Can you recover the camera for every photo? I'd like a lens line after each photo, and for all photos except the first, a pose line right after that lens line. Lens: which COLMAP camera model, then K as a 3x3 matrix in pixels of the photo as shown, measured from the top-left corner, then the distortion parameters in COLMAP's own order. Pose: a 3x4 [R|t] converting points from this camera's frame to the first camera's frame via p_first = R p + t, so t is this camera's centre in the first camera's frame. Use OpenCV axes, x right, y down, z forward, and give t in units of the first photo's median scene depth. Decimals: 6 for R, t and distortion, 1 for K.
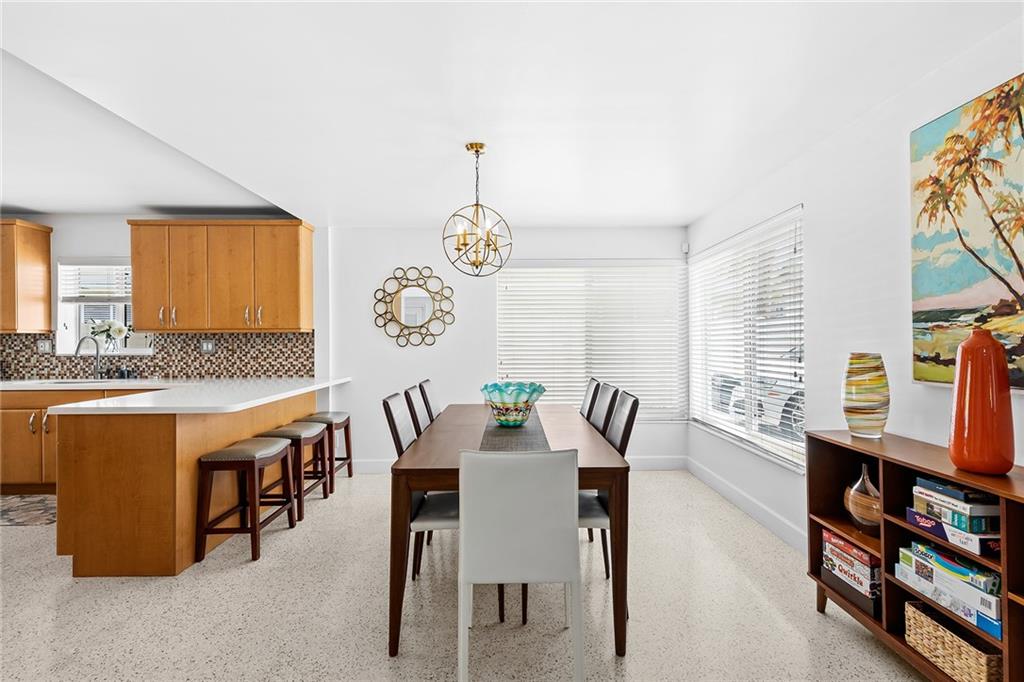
lens RADIAL K [[486.9, 0, 513.8], [0, 486.9, 337.6], [0, 0, 1]] dist [0.017255, -0.000001]
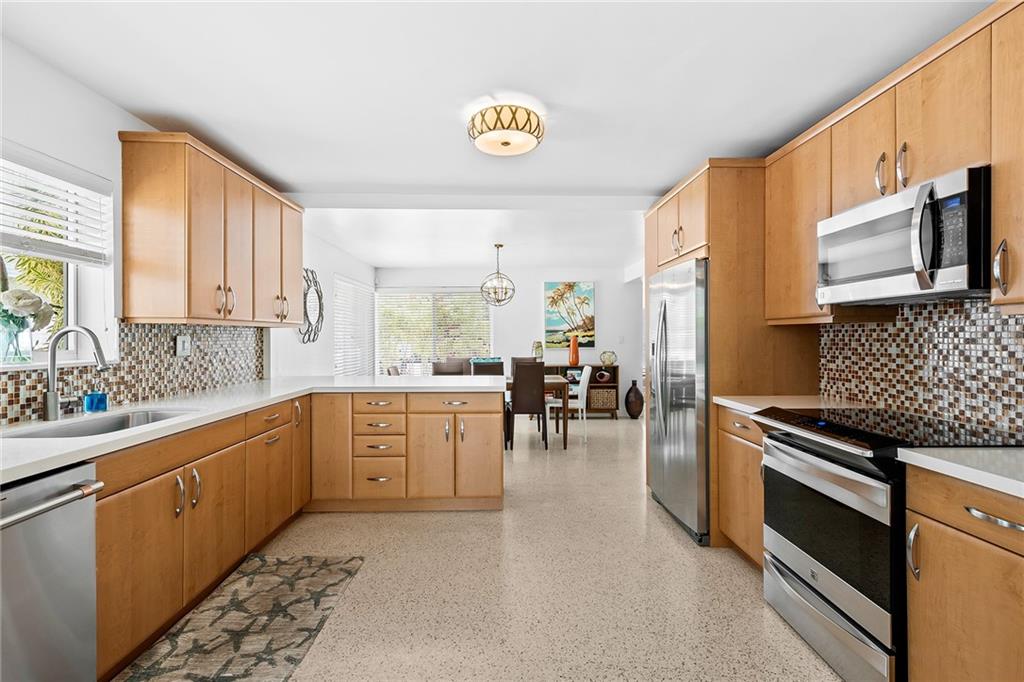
lens RADIAL K [[486.9, 0, 513.8], [0, 486.9, 337.6], [0, 0, 1]] dist [0.017255, -0.000001]
pose [[-0.009167, 0.003966, 0.999950, -1.284710], [-0.001900, 0.999990, -0.003983, 0.008714], [-0.999956, -0.001936, -0.009160, 0.563940]]
